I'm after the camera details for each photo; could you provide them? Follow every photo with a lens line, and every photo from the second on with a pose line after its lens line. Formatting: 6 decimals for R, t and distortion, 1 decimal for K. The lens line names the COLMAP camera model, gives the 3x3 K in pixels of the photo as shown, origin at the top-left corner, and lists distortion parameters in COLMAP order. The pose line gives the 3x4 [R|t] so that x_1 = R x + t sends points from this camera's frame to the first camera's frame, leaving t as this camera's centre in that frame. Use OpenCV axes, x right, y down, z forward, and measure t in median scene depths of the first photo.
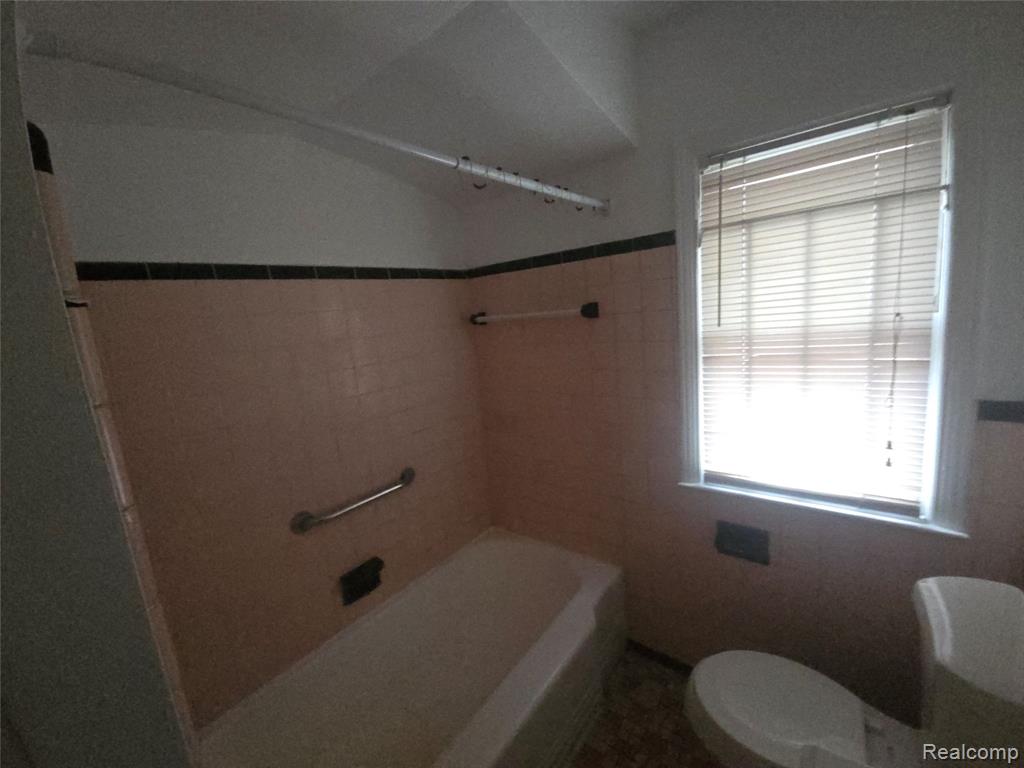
lens RADIAL K [[419.8, 0, 511.2], [0, 419.8, 380.3], [0, 0, 1]] dist [0.000643, -0.004616]
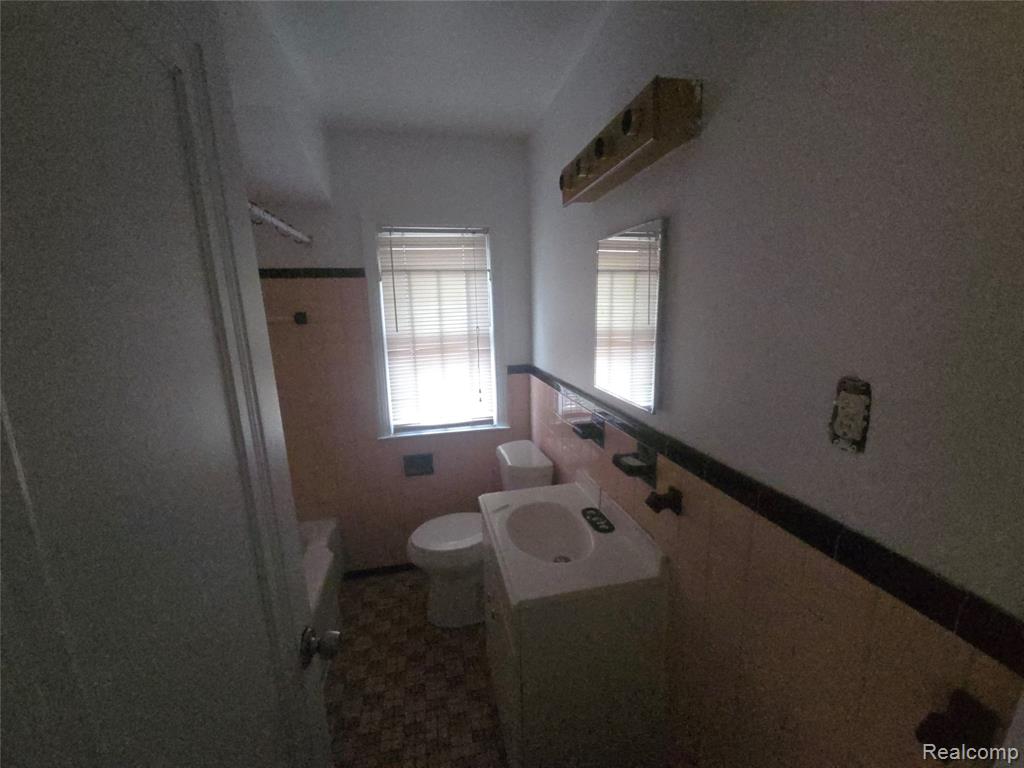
lens RADIAL K [[419.8, 0, 509.8], [0, 419.8, 386.4], [0, 0, 1]] dist [0.000643, -0.004616]
pose [[0.621802, -0.060305, 0.780849, -0.541757], [0.100359, 0.994947, -0.003078, 0.137440], [-0.776718, 0.080280, 0.624712, -0.352611]]
